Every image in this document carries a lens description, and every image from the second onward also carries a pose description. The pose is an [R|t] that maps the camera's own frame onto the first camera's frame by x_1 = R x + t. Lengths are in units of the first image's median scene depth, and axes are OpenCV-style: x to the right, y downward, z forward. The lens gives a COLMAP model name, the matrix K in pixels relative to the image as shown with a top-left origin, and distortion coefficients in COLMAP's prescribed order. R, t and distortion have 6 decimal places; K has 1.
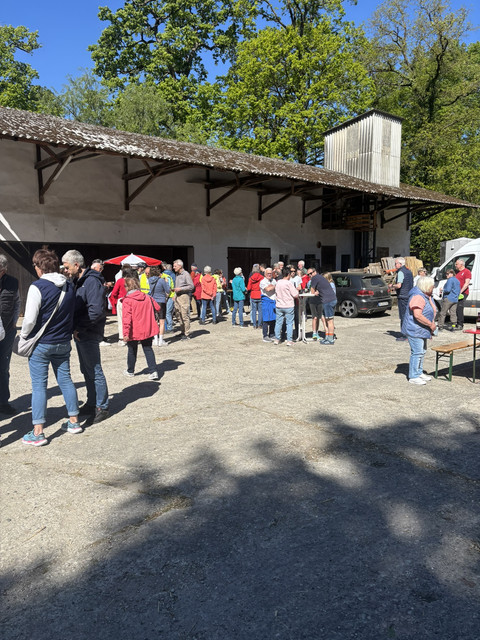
lens RADIAL K [[481.3, 0, 238.6], [0, 481.3, 323.3], [0, 0, 1]] dist [0.035492, -0.024210]
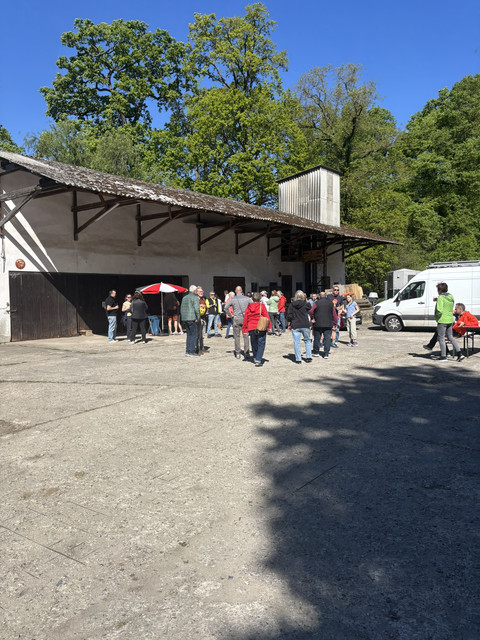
lens RADIAL K [[481.3, 0, 235.0], [0, 481.3, 318.3], [0, 0, 1]] dist [0.035492, -0.024210]
pose [[0.983569, -0.018222, 0.179613, -0.178083], [0.030631, 0.997312, -0.066555, 0.022088], [-0.177918, 0.070963, 0.981483, -0.148224]]
